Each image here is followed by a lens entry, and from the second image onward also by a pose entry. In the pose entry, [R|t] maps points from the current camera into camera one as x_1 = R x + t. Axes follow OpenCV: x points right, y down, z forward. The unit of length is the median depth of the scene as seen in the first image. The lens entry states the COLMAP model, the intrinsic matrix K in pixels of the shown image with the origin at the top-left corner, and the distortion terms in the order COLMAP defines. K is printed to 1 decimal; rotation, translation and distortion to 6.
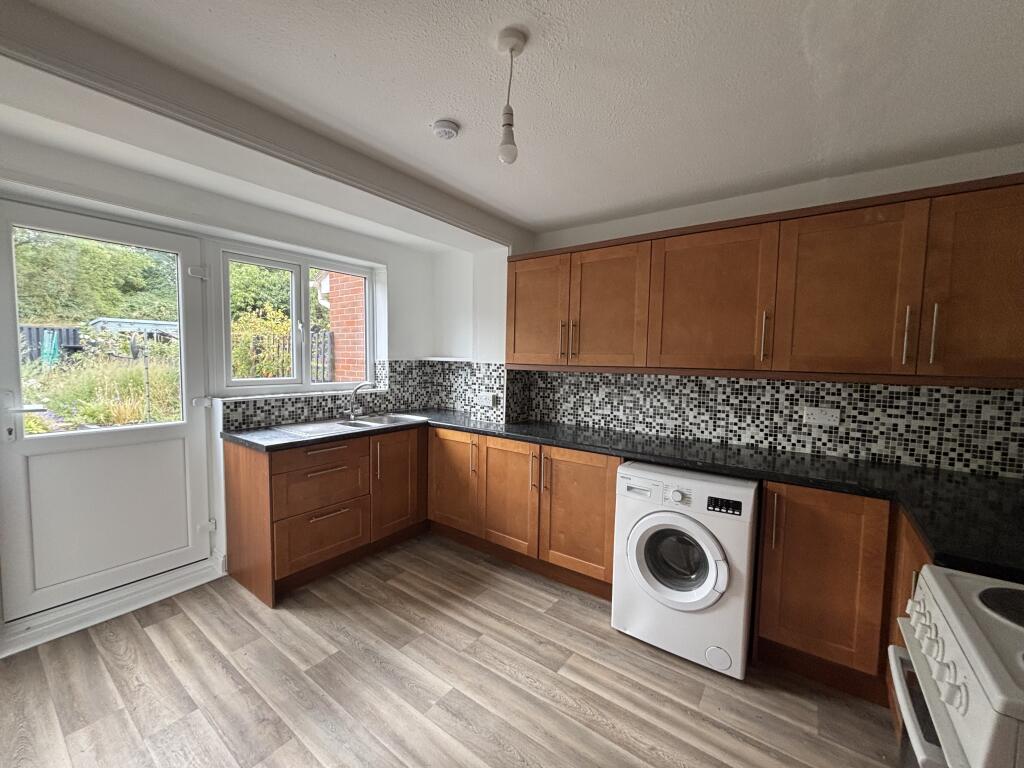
lens RADIAL K [[411.9, 0, 510.1], [0, 411.9, 384.6], [0, 0, 1]] dist [-0.008440, 0.000906]
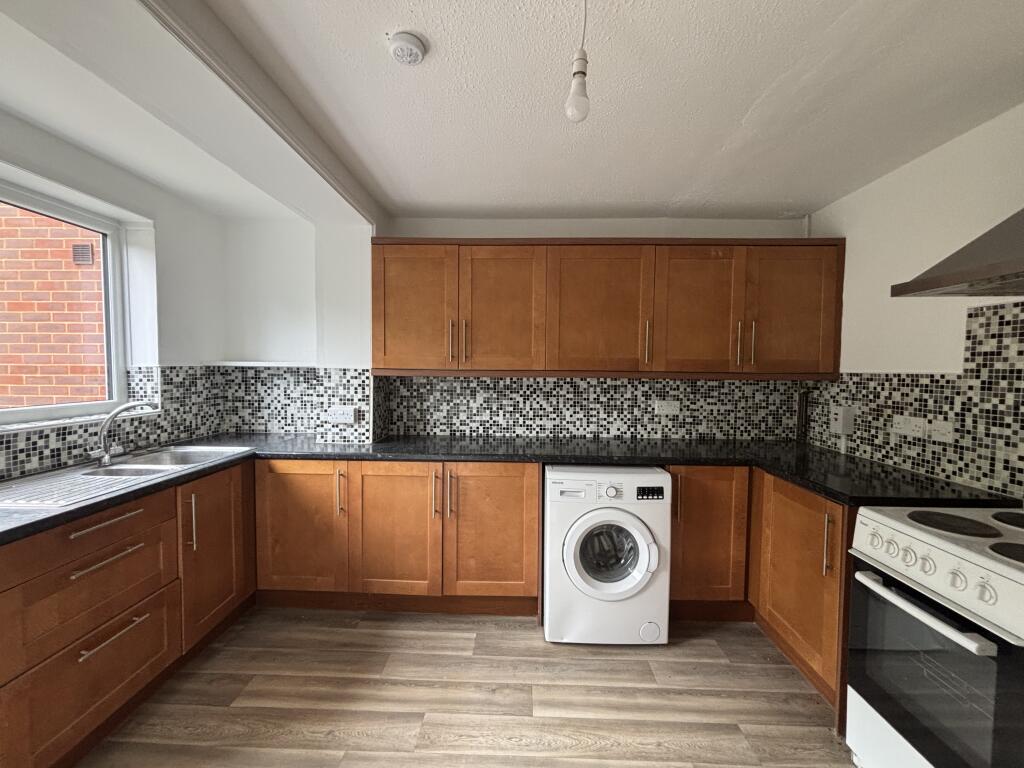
lens RADIAL K [[411.9, 0, 510.8], [0, 411.9, 385.3], [0, 0, 1]] dist [-0.008440, 0.000906]
pose [[0.821103, -0.034318, 0.569747, -0.302664], [0.040861, 0.999164, 0.001295, -0.009926], [-0.569315, 0.022217, 0.821819, 0.214352]]
